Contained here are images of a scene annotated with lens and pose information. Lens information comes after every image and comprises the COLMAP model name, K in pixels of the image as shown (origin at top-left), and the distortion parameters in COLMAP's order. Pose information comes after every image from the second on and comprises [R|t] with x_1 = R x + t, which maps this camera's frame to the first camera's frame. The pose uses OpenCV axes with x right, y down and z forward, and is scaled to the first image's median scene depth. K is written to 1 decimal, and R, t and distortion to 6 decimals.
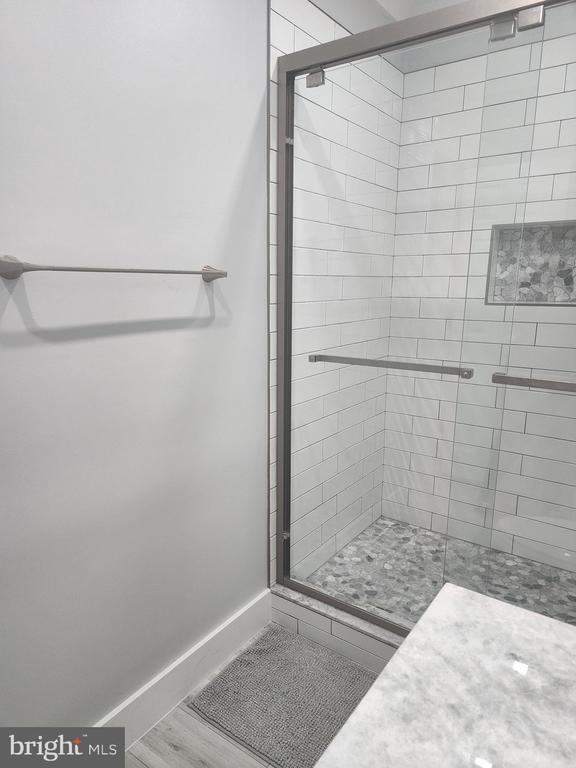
lens RADIAL K [[518.3, 0, 287.9], [0, 518.3, 398.5], [0, 0, 1]] dist [0.059908, -0.016189]
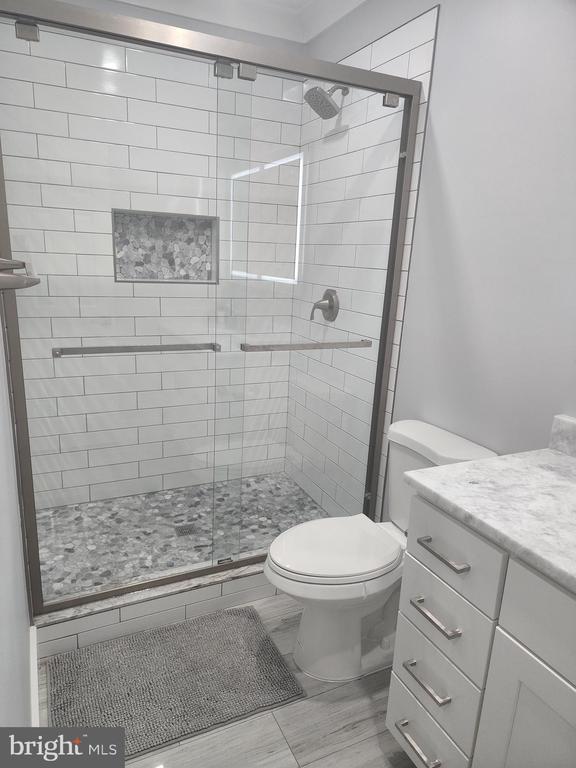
lens RADIAL K [[518.3, 0, 272.1], [0, 518.3, 394.4], [0, 0, 1]] dist [0.059908, -0.016189]
pose [[0.493029, -0.218635, 0.842093, -0.441725], [0.154090, 0.974551, 0.162808, -0.079993], [-0.856259, 0.049489, 0.514171, 0.175388]]
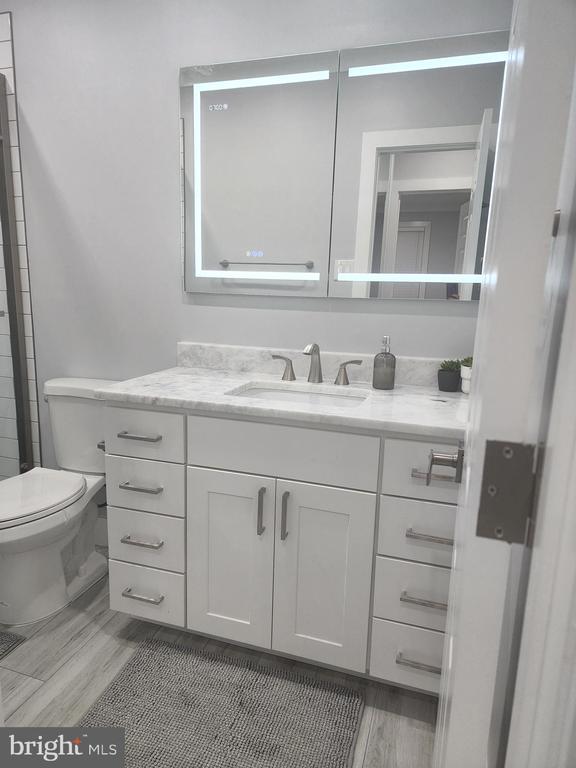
lens RADIAL K [[518.3, 0, 286.9], [0, 518.3, 386.3], [0, 0, 1]] dist [0.059908, -0.016189]
pose [[-0.302973, -0.196091, 0.932607, -0.651430], [0.179021, 0.949470, 0.257794, -0.019563], [-0.936034, 0.245061, -0.252559, 0.284905]]
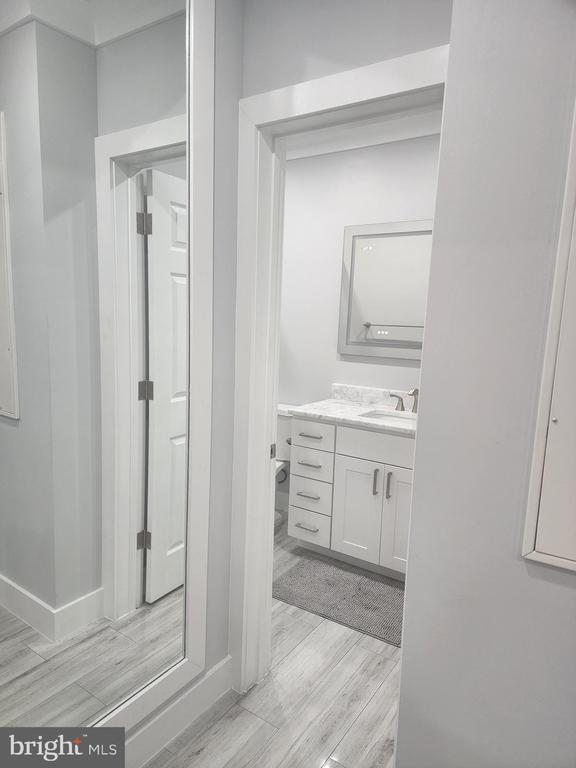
lens RADIAL K [[518.3, 0, 263.1], [0, 518.3, 392.2], [0, 0, 1]] dist [0.059908, -0.016189]
pose [[0.017610, -0.155810, 0.987630, -1.207203], [0.194266, 0.969492, 0.149485, -0.130091], [-0.980791, 0.189230, 0.047341, 0.344075]]
